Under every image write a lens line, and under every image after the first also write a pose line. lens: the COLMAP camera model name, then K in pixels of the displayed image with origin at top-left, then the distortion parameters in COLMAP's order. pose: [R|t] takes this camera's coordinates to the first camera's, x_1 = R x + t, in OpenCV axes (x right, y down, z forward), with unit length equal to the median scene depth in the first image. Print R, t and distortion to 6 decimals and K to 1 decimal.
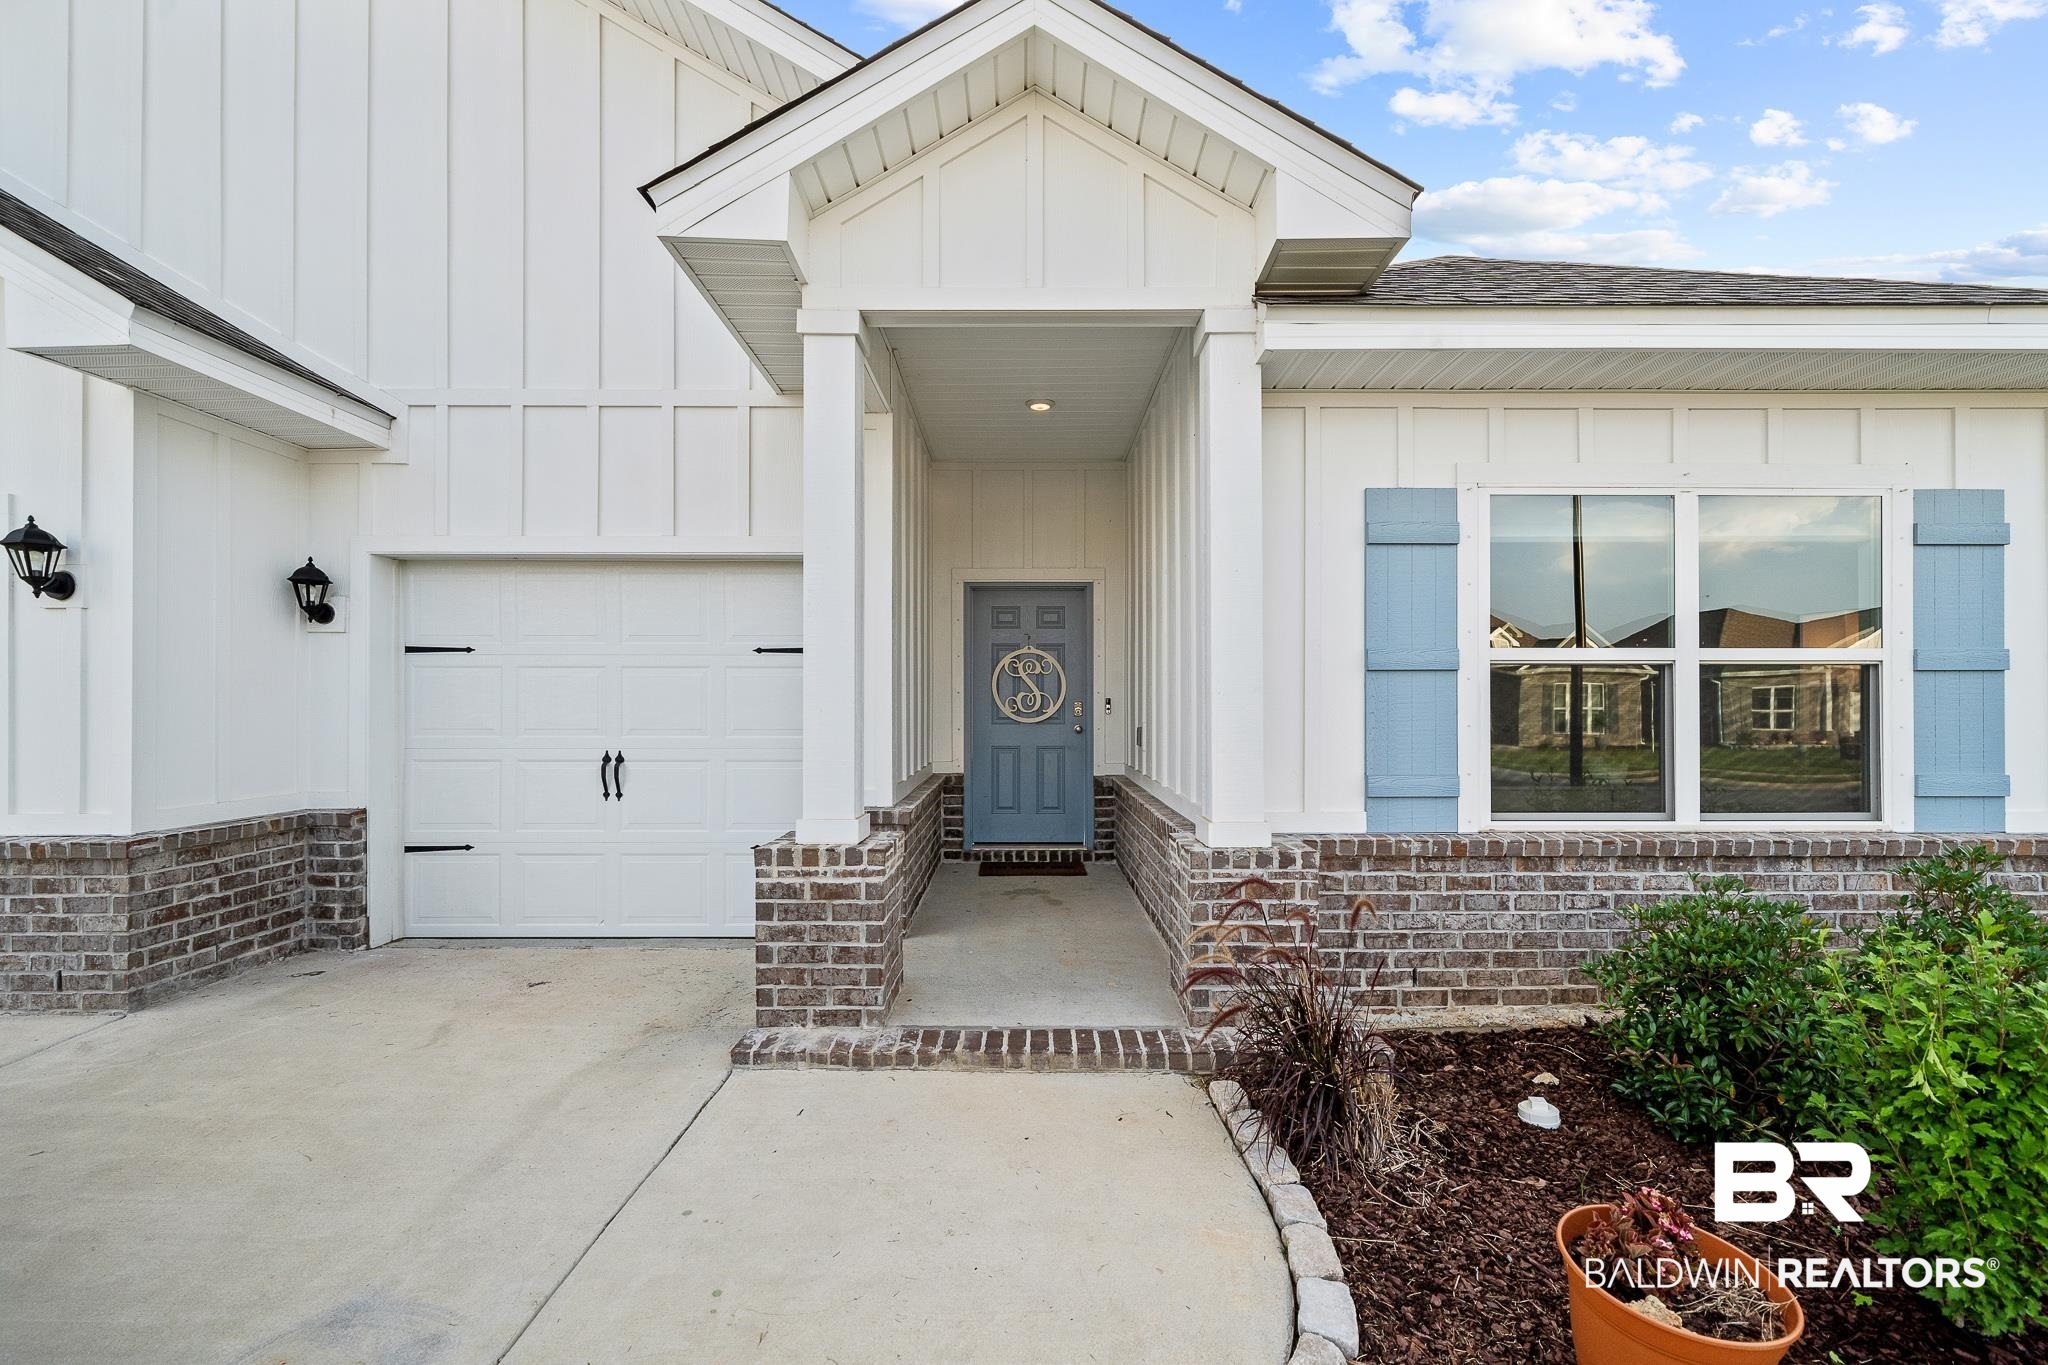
lens RADIAL K [[893.1, 0, 1024.8], [0, 893.1, 690.8], [0, 0, 1]] dist [0.003205, 0.000298]
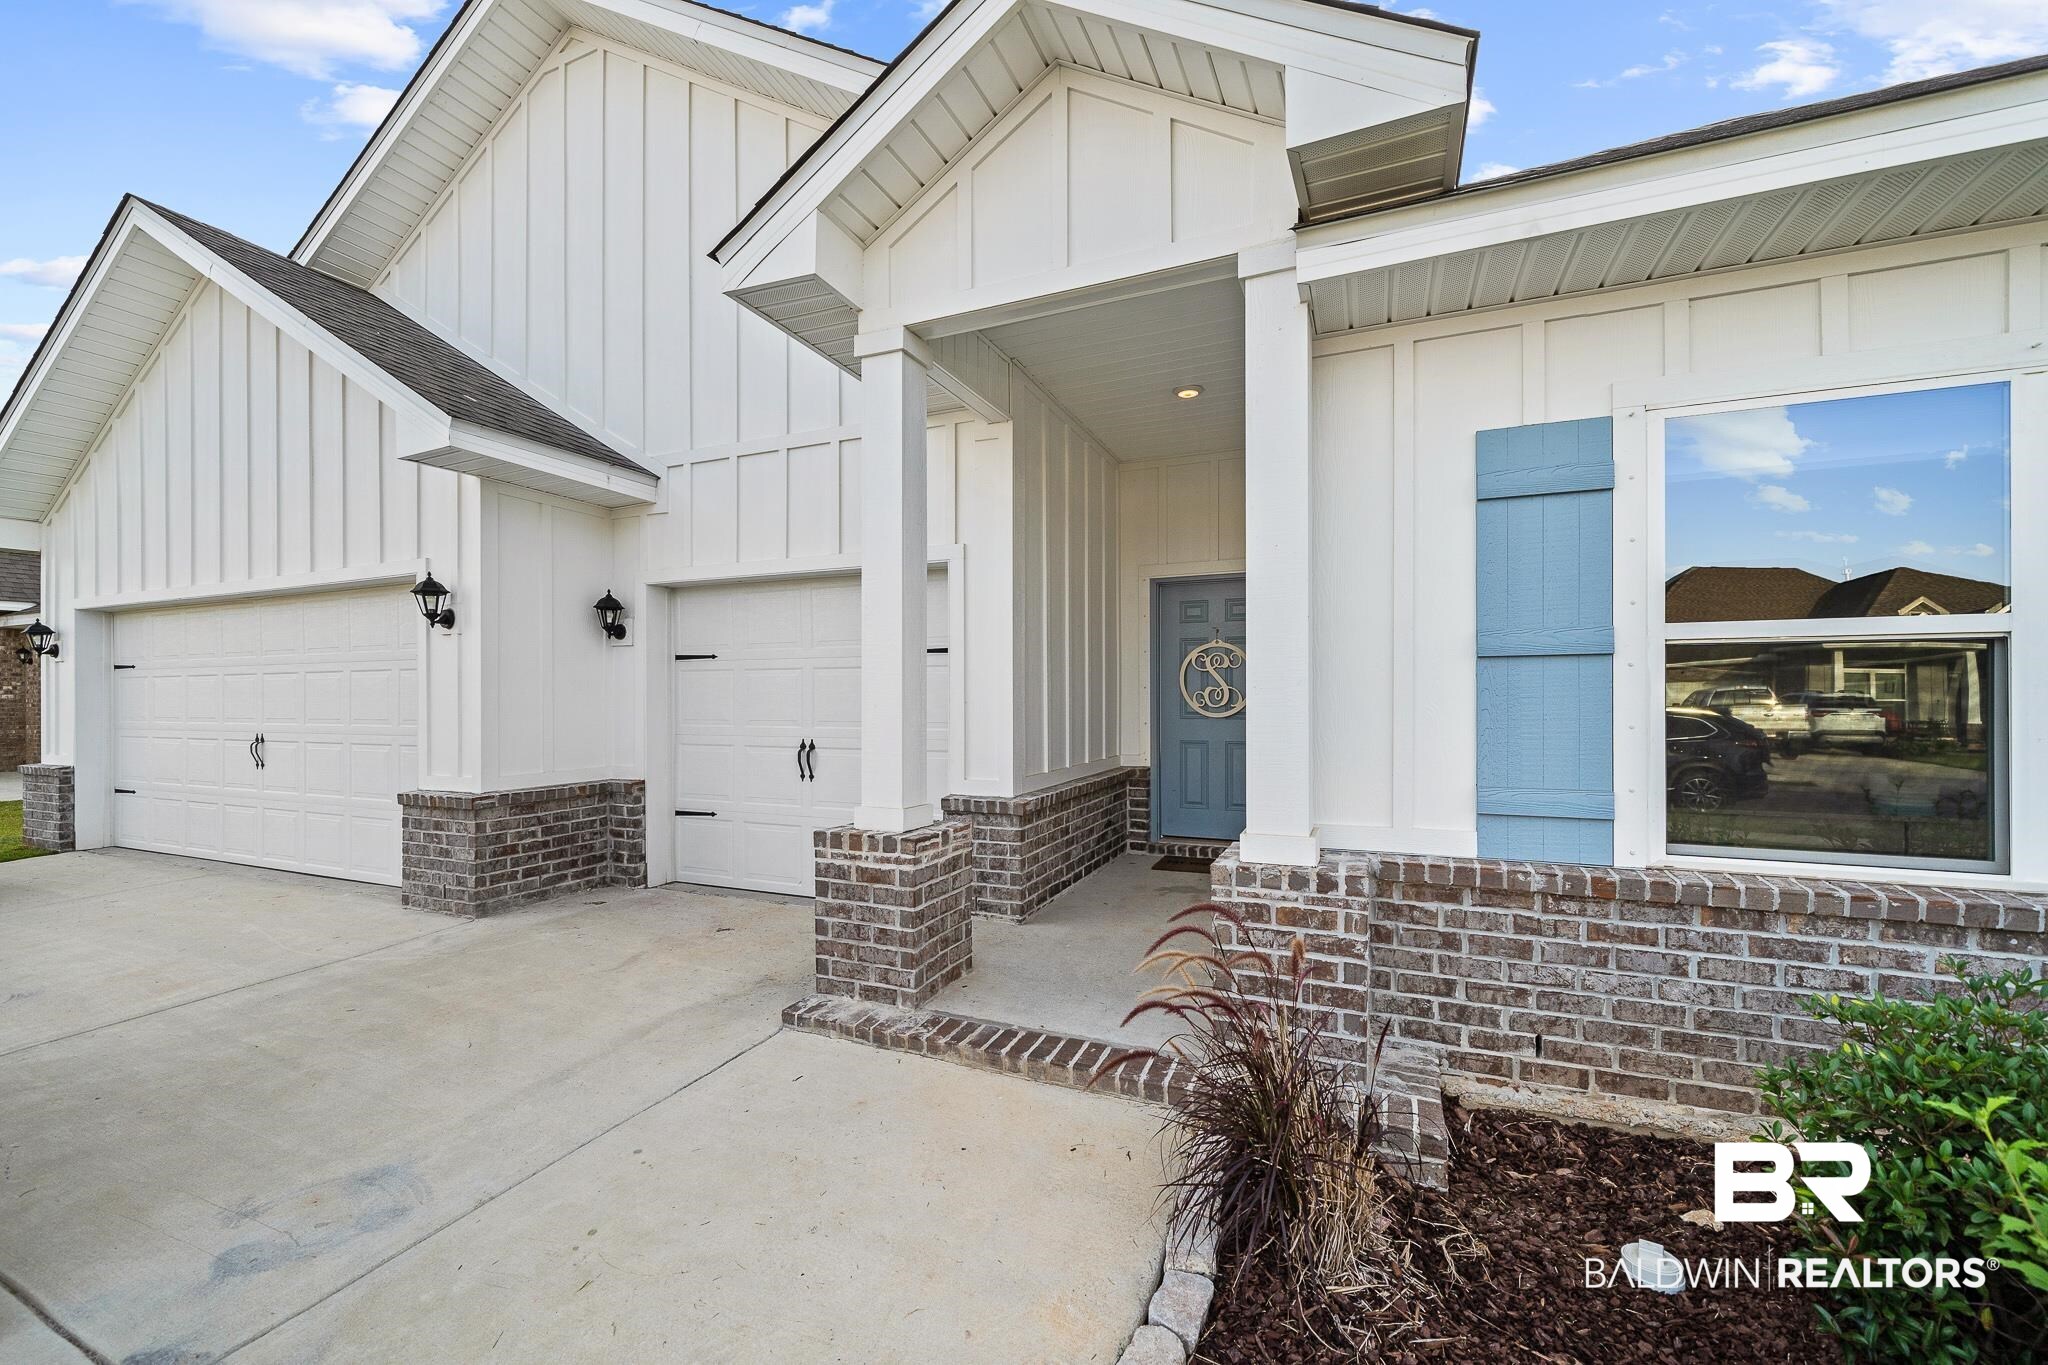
lens RADIAL K [[817.9, 0, 1025.0], [0, 817.9, 692.0], [0, 0, 1]] dist [0.000471, 0.000157]
pose [[0.916809, -0.005344, -0.399290, 0.310905], [0.008309, 0.999949, 0.005696, 0.001060], [0.399240, -0.008540, 0.916807, 0.161938]]
